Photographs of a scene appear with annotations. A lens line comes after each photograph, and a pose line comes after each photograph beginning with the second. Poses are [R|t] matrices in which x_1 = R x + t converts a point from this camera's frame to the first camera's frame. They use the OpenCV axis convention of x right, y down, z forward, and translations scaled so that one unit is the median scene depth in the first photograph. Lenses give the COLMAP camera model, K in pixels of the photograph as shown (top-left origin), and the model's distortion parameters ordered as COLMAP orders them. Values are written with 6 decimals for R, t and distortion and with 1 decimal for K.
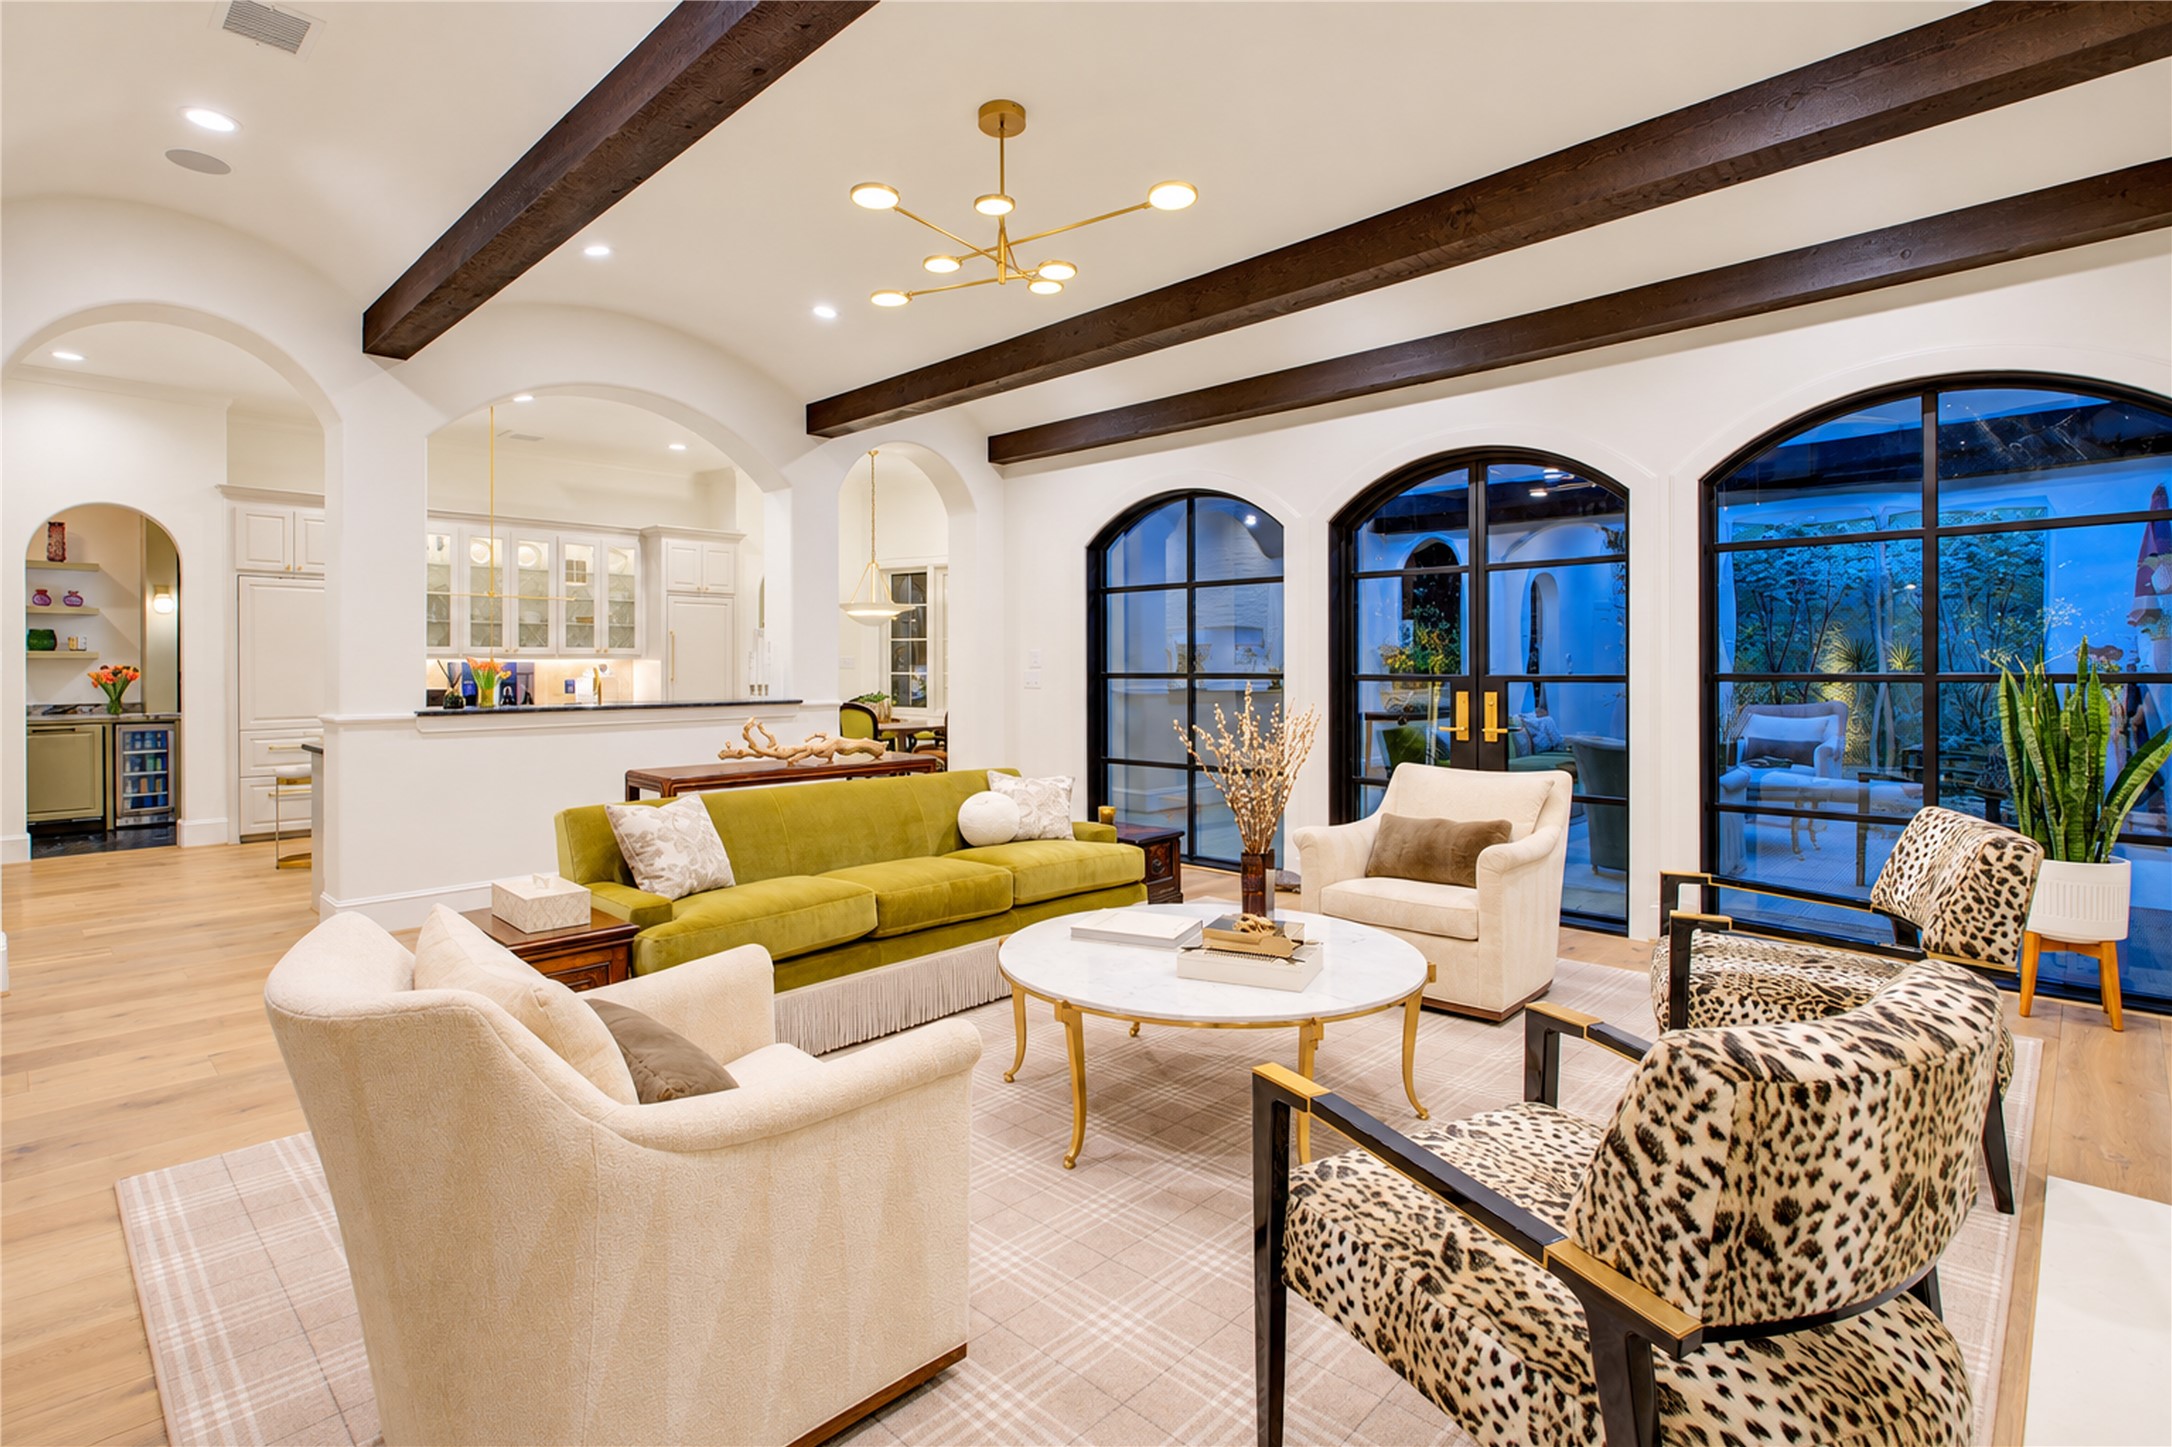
lens RADIAL K [[1067.3, 0, 1089.3], [0, 1067.3, 682.0], [0, 0, 1]] dist [-0.005255, -0.001528]
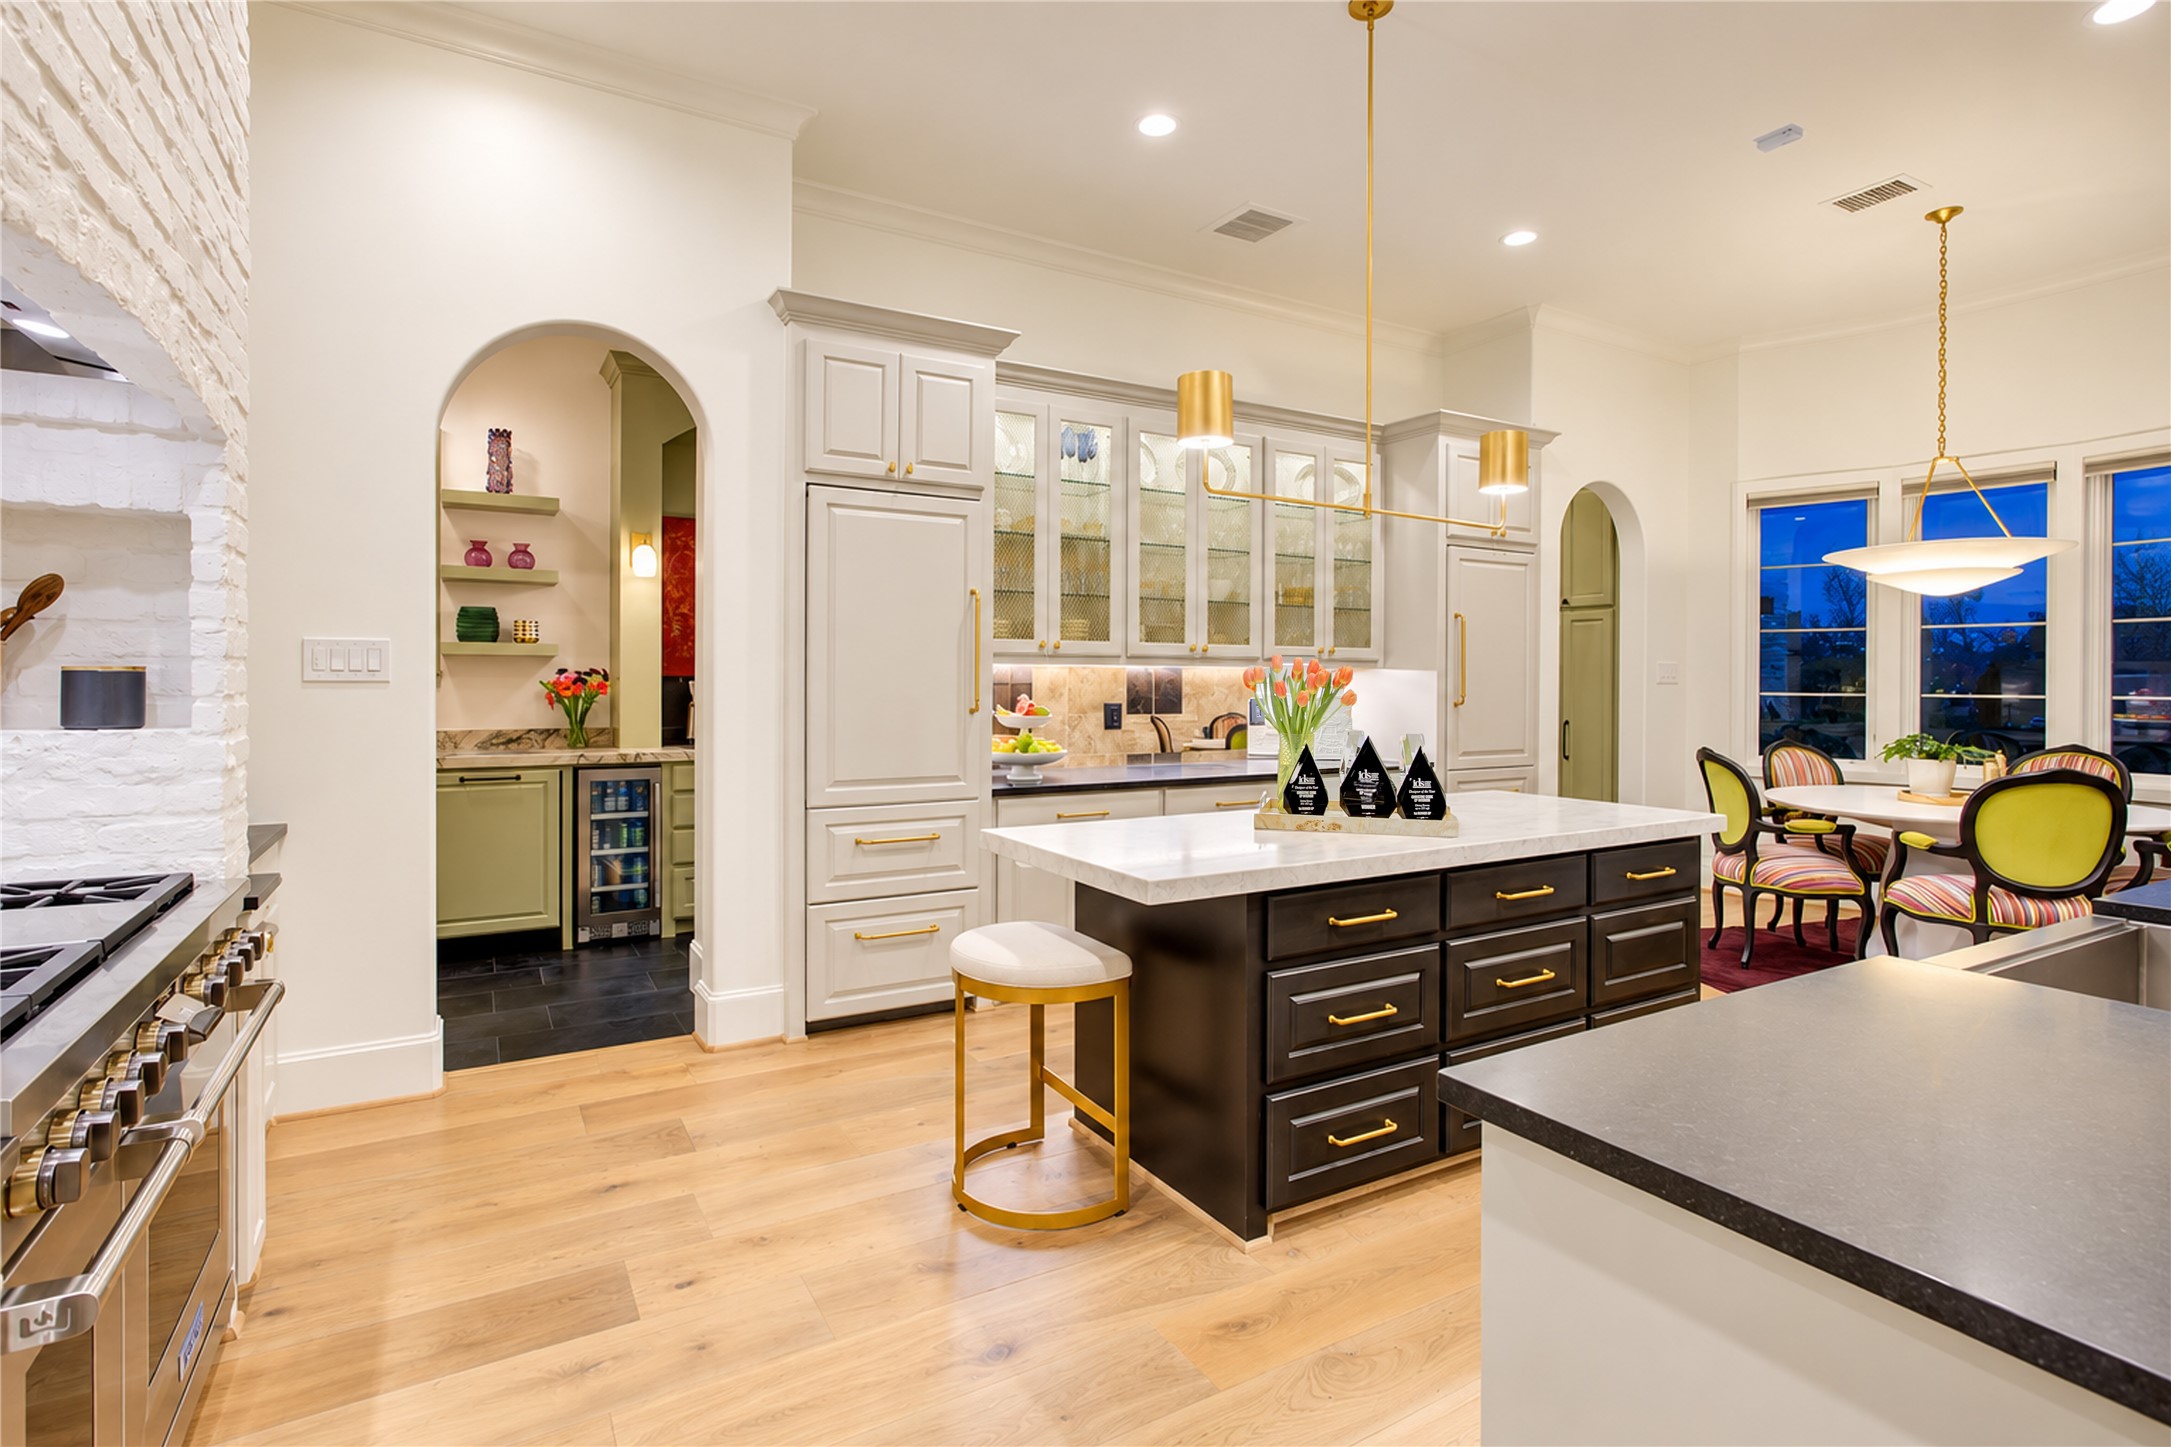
lens RADIAL K [[1066.8, 0, 1088.8], [0, 1066.8, 682.0], [0, 0, 1]] dist [-0.005255, -0.001528]
pose [[0.961112, 0.015289, -0.275736, -0.478968], [-0.015948, 0.999873, -0.000145, -0.012943], [0.275699, 0.004537, 0.961233, 0.505772]]
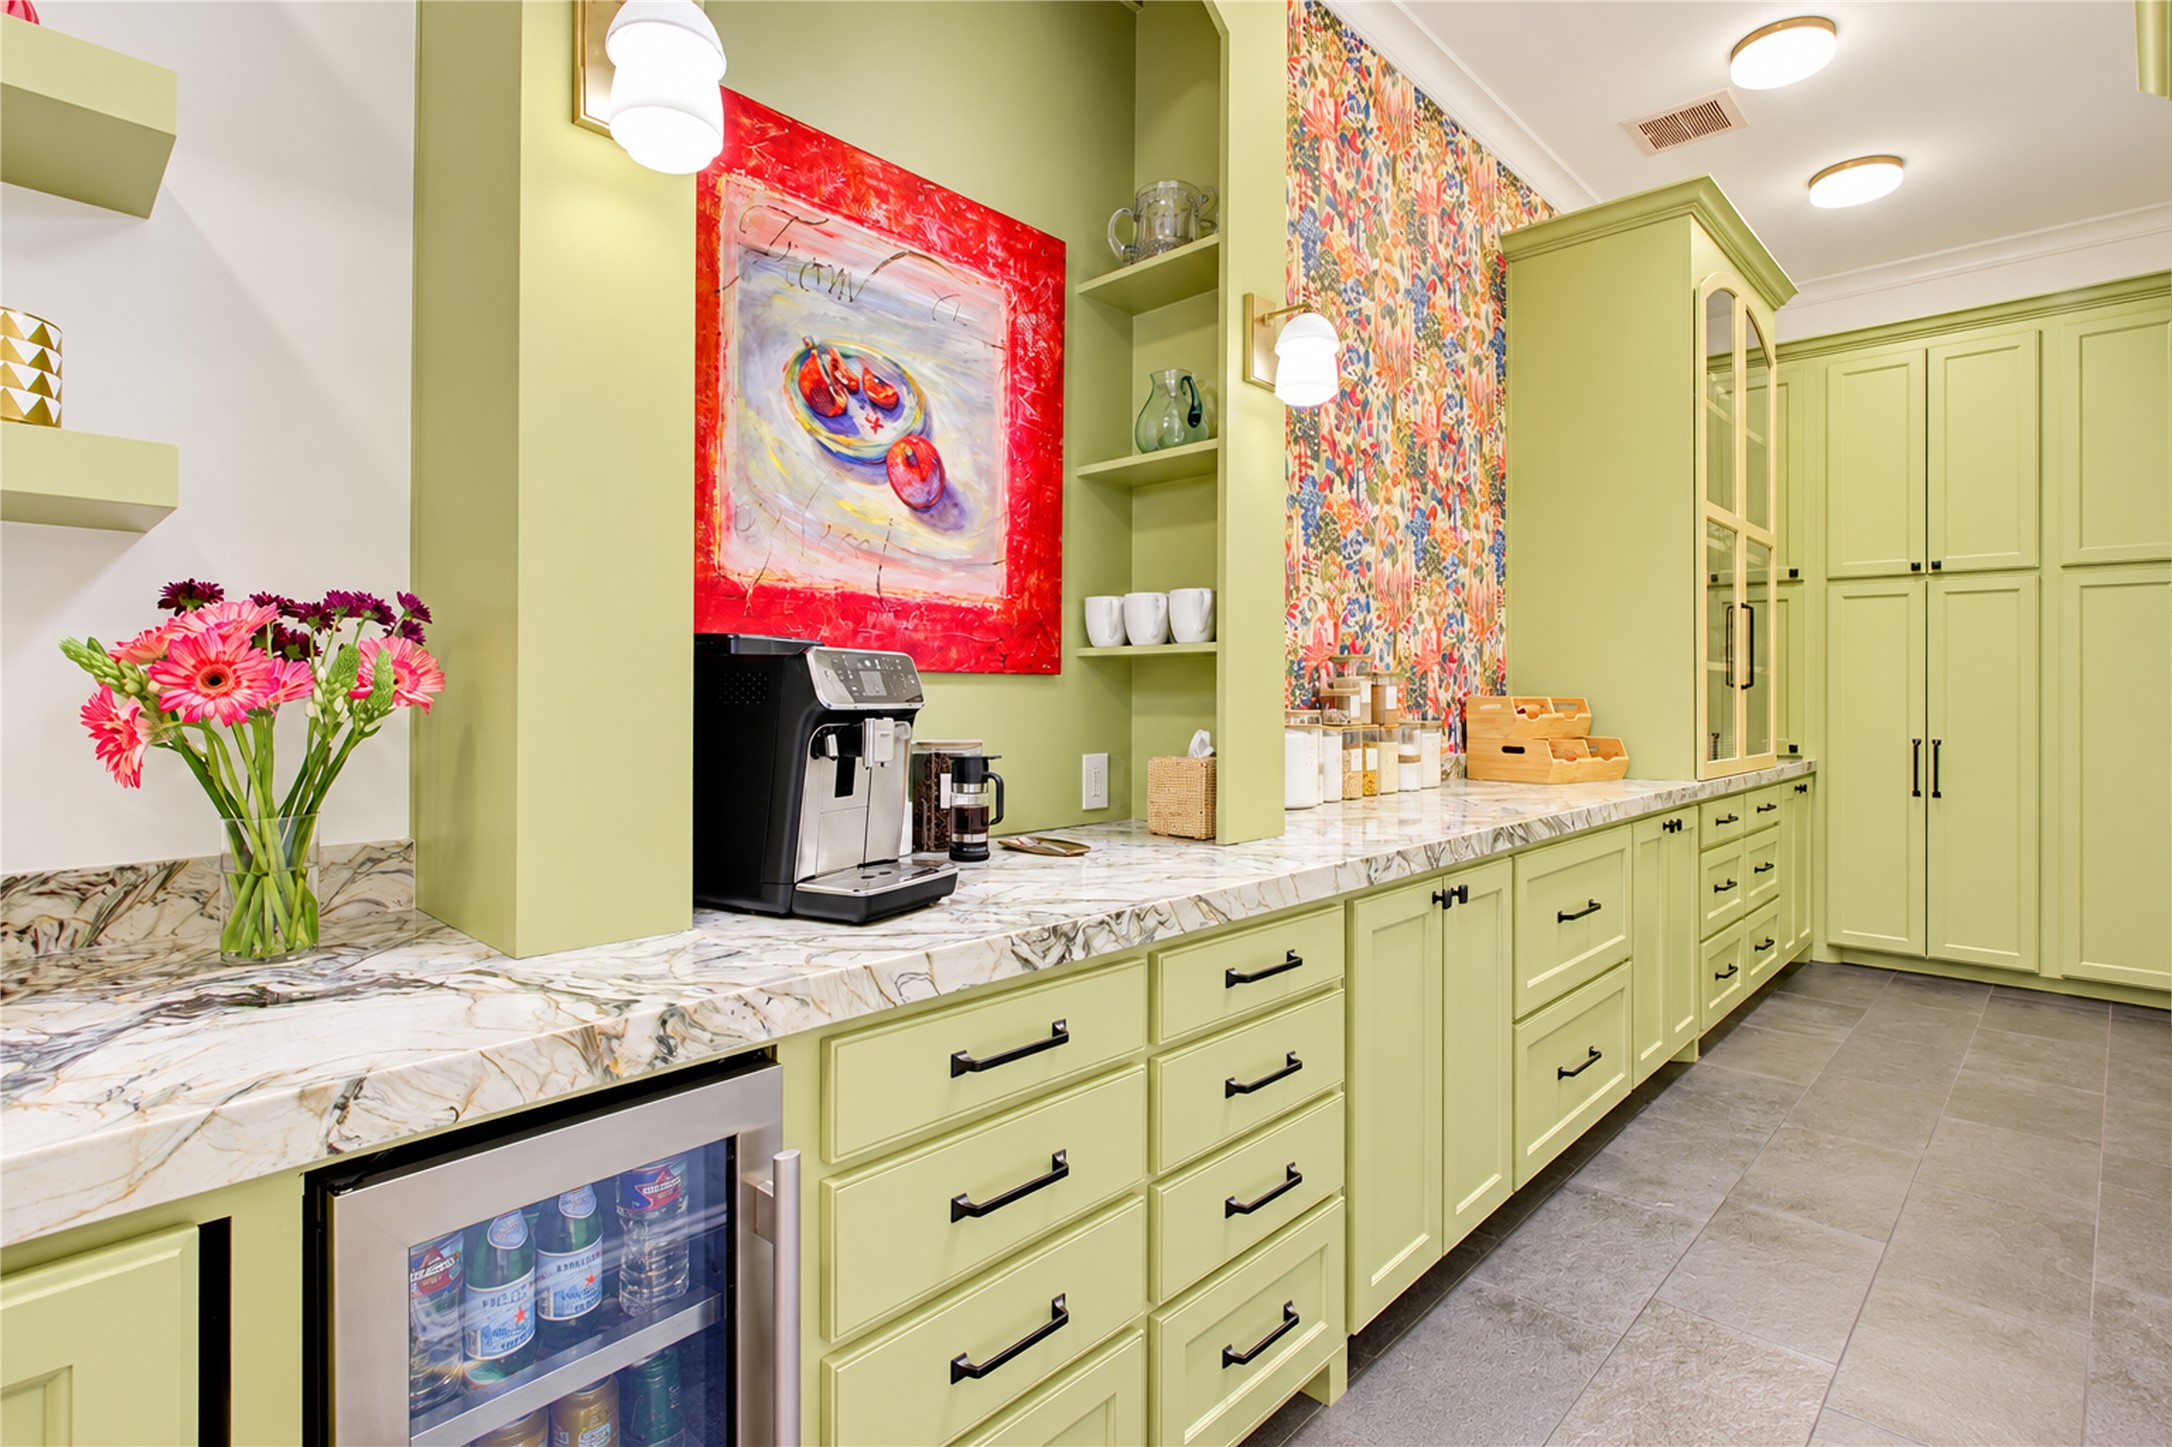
lens RADIAL K [[1086.9, 0, 1086.0], [0, 1086.9, 723.5], [0, 0, 1]] dist [-0.021983, -0.000327]
pose [[0.999644, 0.026554, 0.002427, -0.837984], [-0.026630, 0.998830, 0.040365, -0.007220], [-0.001353, -0.040416, 0.999182, 0.889356]]
